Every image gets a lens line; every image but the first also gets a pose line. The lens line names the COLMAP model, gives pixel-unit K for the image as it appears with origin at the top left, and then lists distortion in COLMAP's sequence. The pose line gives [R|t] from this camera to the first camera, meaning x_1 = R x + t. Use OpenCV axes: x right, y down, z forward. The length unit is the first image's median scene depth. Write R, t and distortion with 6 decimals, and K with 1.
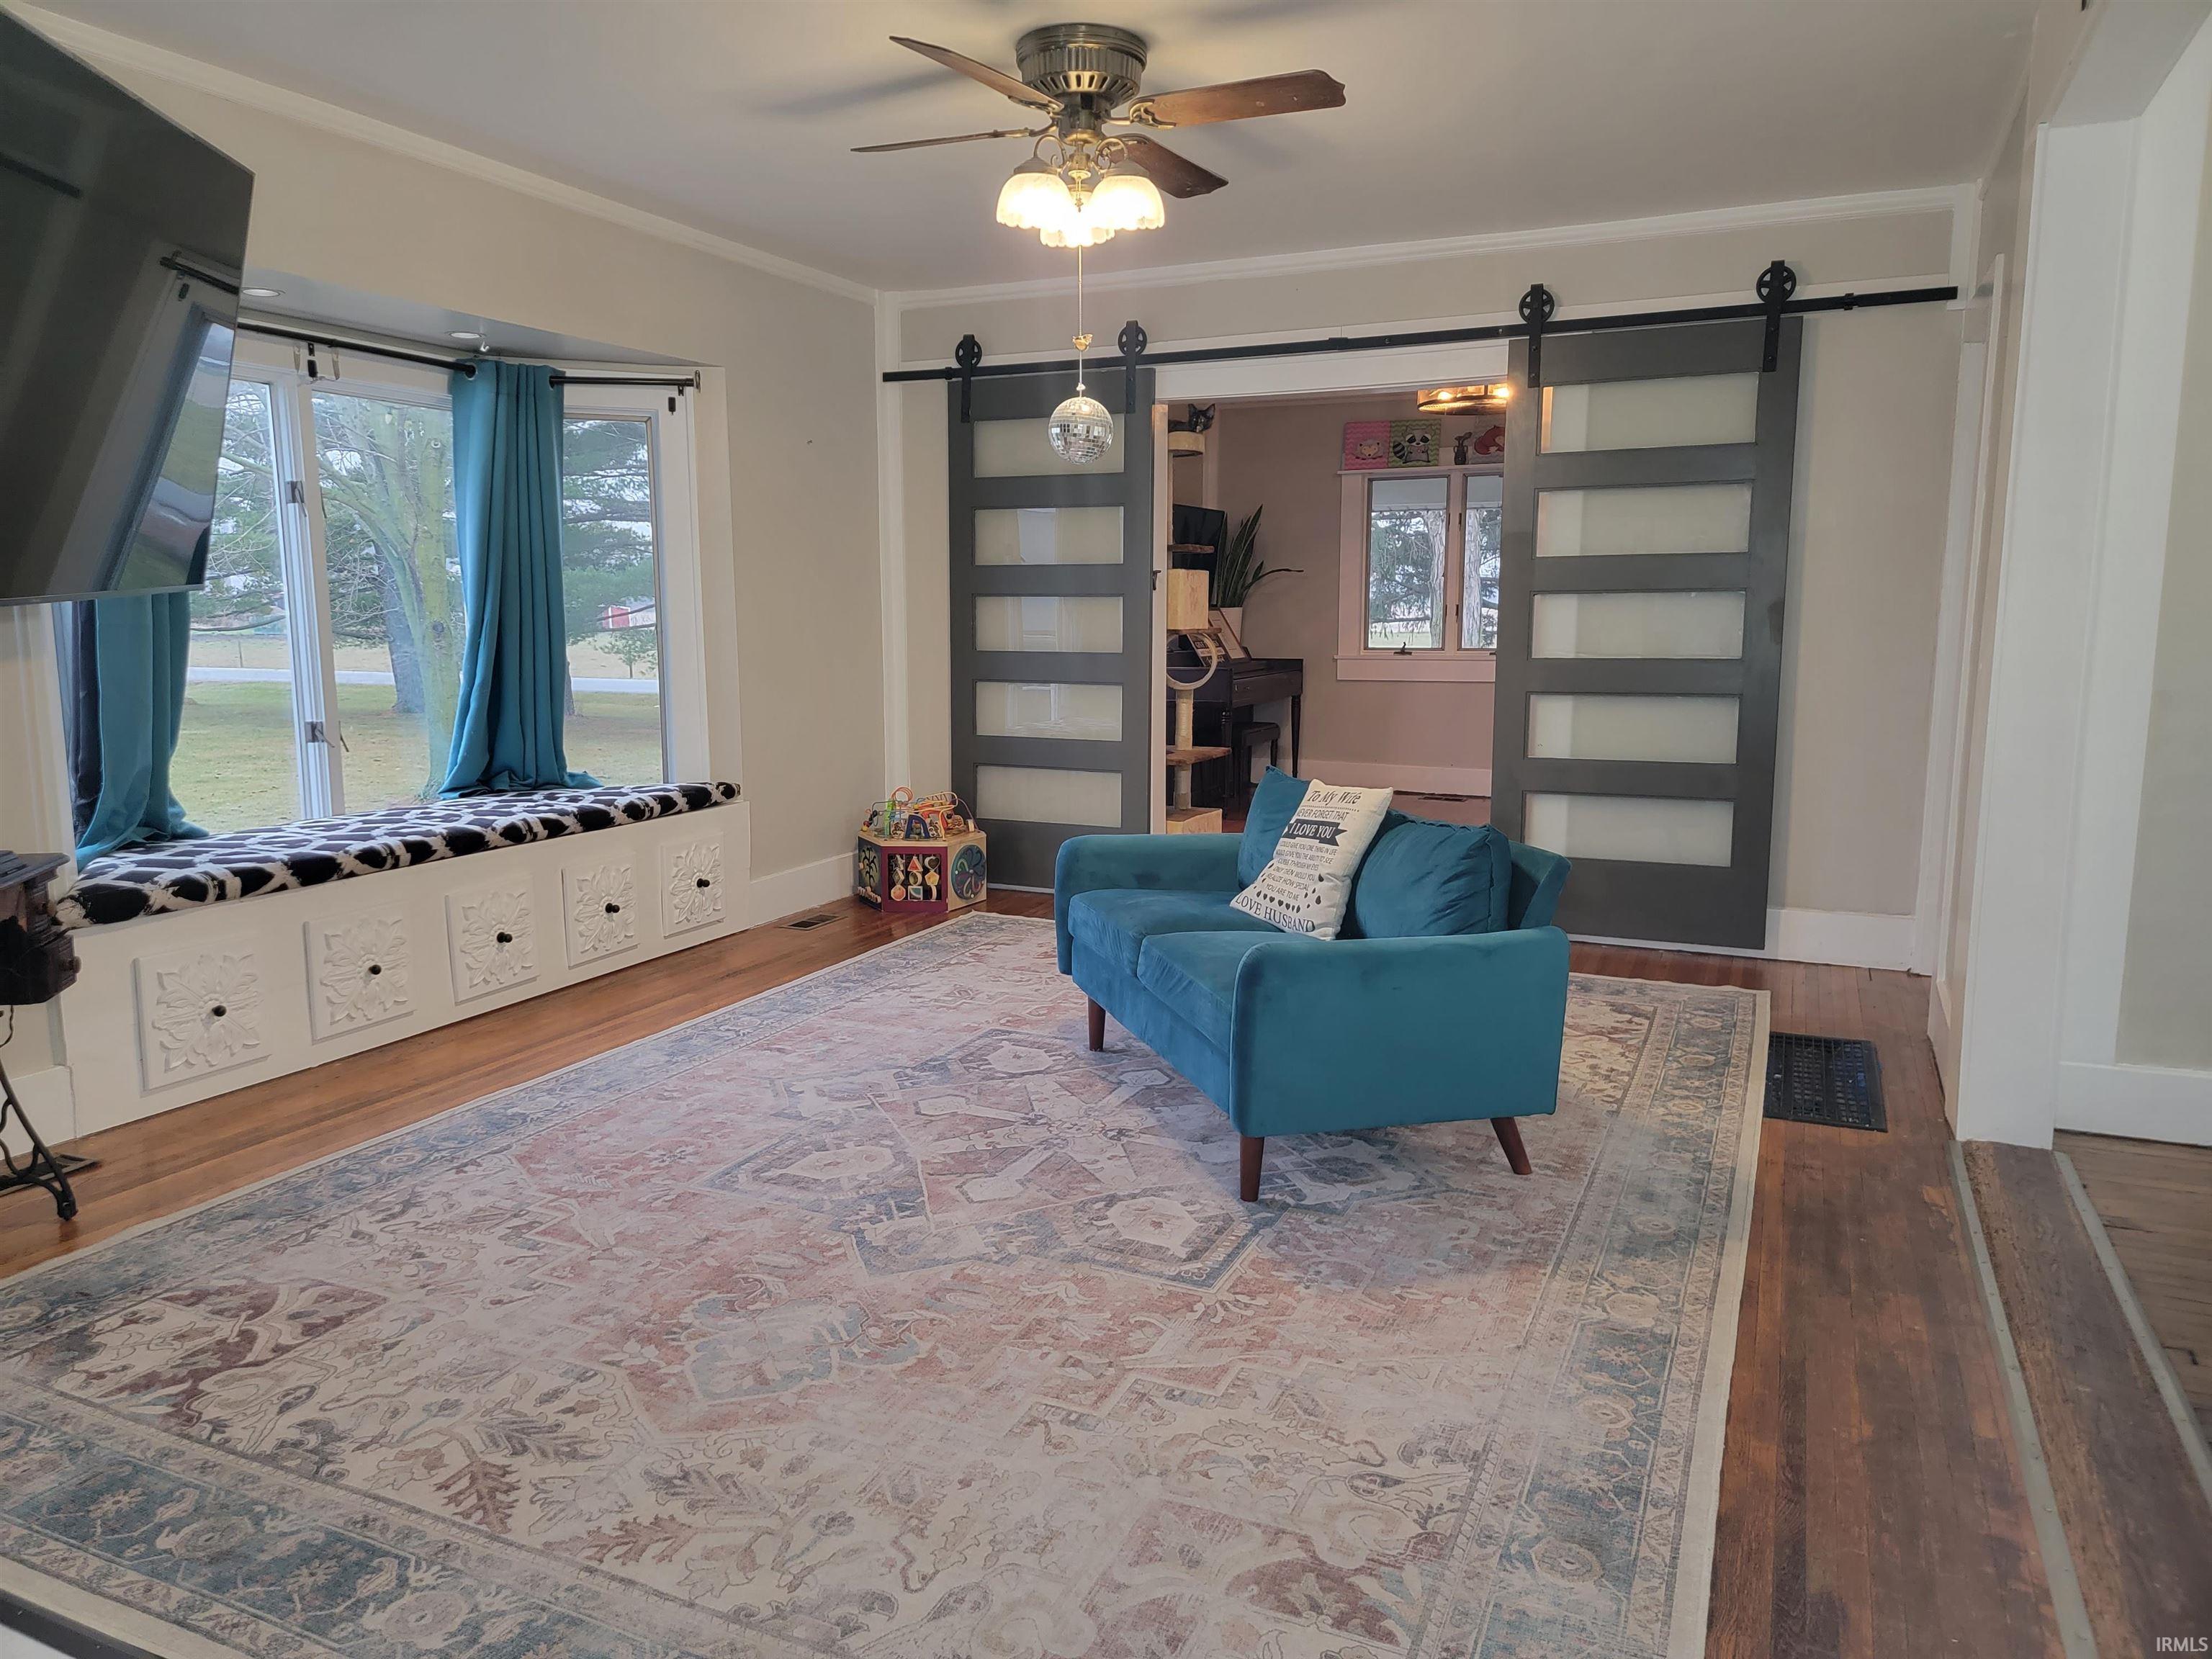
lens RADIAL K [[1526.0, 0, 1086.7], [0, 1526.0, 837.8], [0, 0, 1]] dist [0.055969, -0.028378]
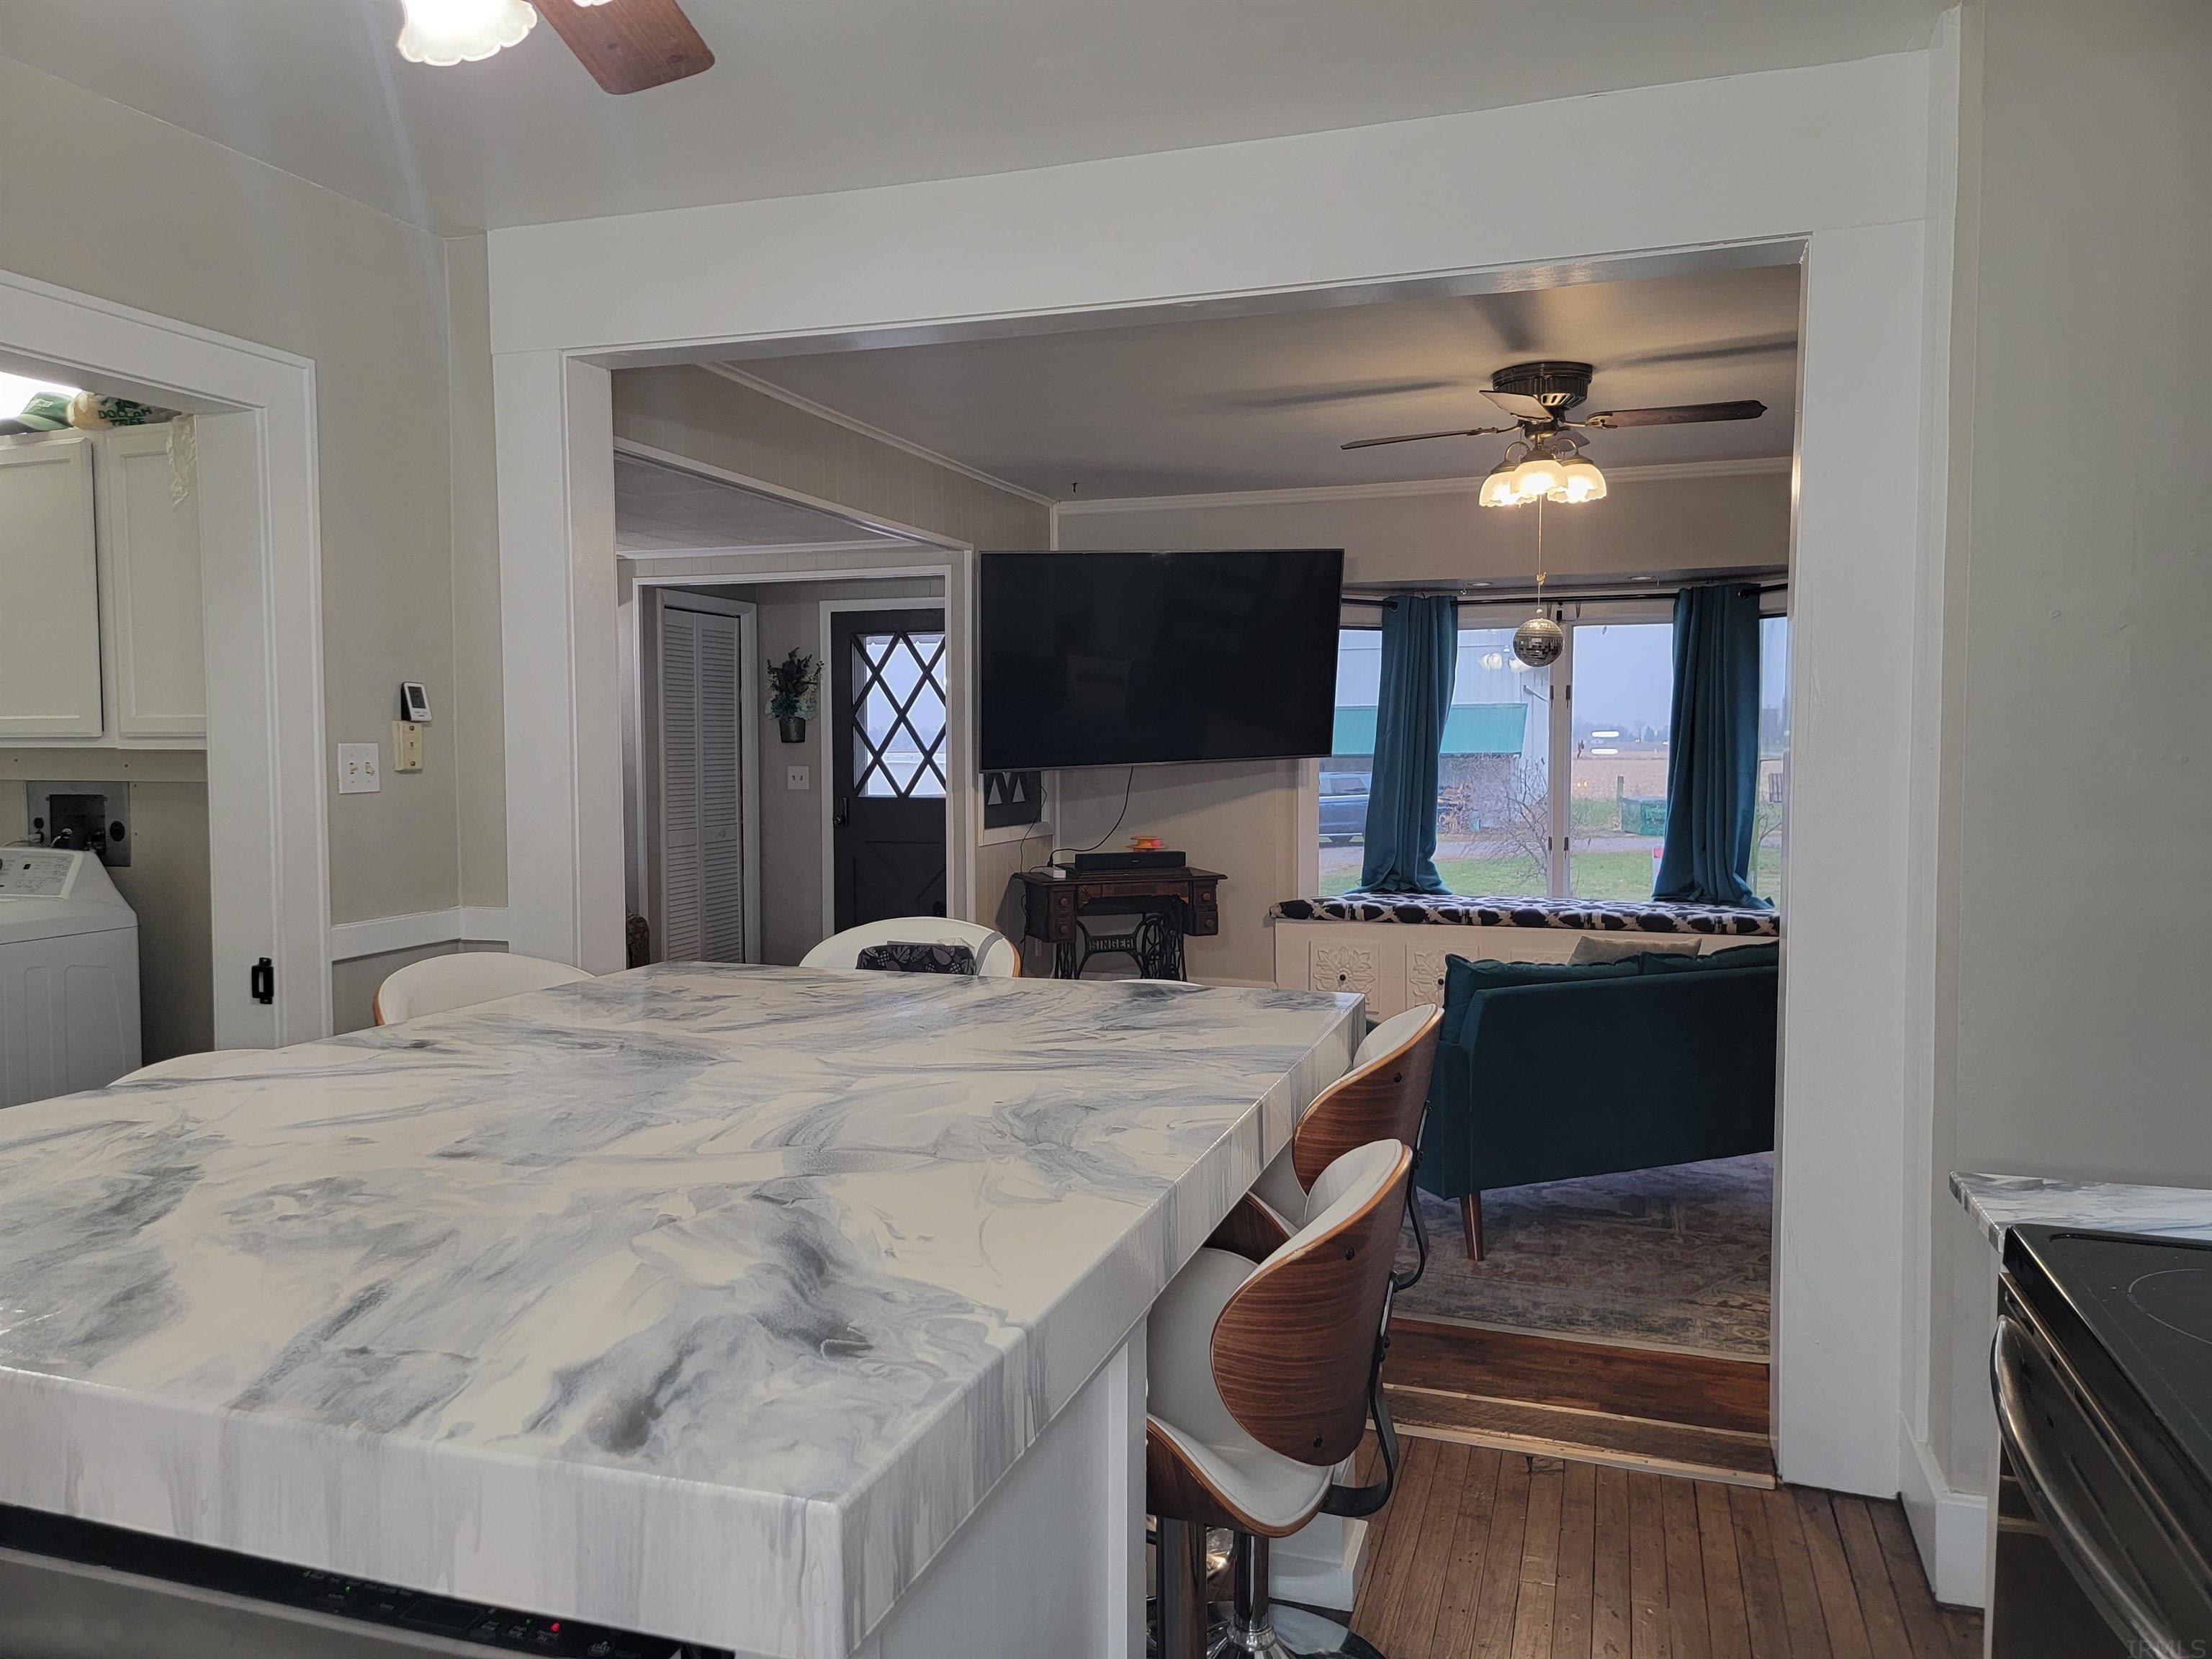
lens RADIAL K [[1526.0, 0, 1084.4], [0, 1526.0, 826.0], [0, 0, 1]] dist [0.055969, -0.028378]
pose [[0.095102, 0.056624, -0.993856, 1.523440], [-0.148422, 0.988028, 0.042089, -0.124744], [0.984341, 0.143507, 0.102368, 0.579403]]
